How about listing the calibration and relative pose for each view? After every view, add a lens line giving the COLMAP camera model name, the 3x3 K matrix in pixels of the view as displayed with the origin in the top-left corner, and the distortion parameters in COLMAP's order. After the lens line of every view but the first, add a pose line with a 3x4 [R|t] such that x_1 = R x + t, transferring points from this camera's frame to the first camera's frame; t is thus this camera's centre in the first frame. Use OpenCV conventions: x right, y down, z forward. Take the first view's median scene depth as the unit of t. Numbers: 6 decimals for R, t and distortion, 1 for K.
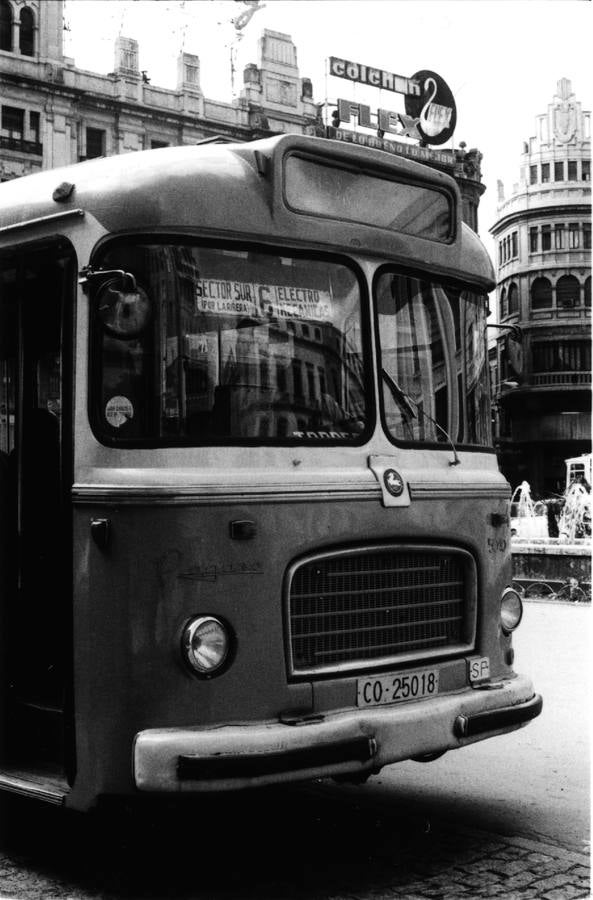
lens RADIAL K [[1292.5, 0, 297.7], [0, 1292.5, 429.0], [0, 0, 1]] dist [-0.007421, -0.064824]
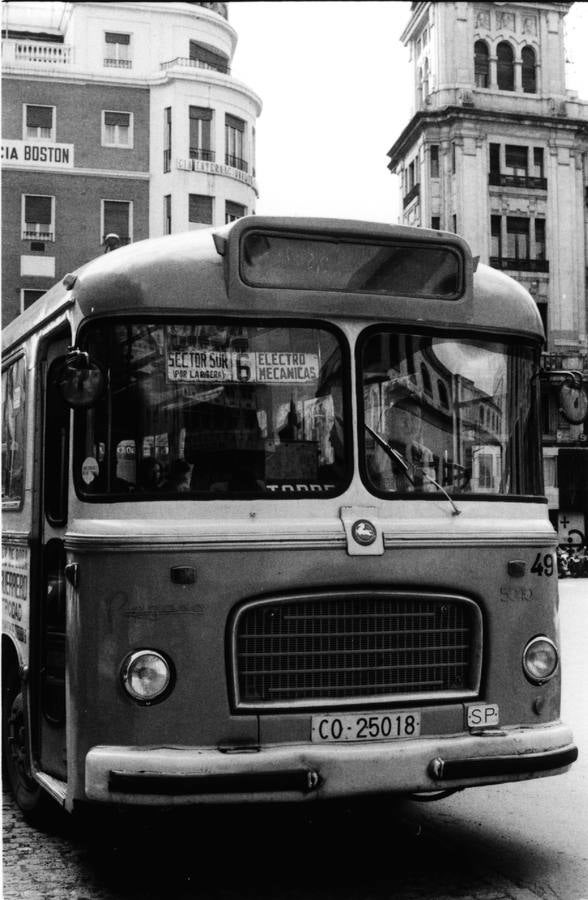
lens RADIAL K [[1297.2, 0, 292.5], [0, 1297.2, 430.3], [0, 0, 1]] dist [-0.026897, -0.045540]
pose [[0.919040, -0.022634, -0.393513, 0.432687], [0.013136, 0.999554, -0.026815, -0.014195], [0.393945, 0.019475, 0.918928, -0.000713]]
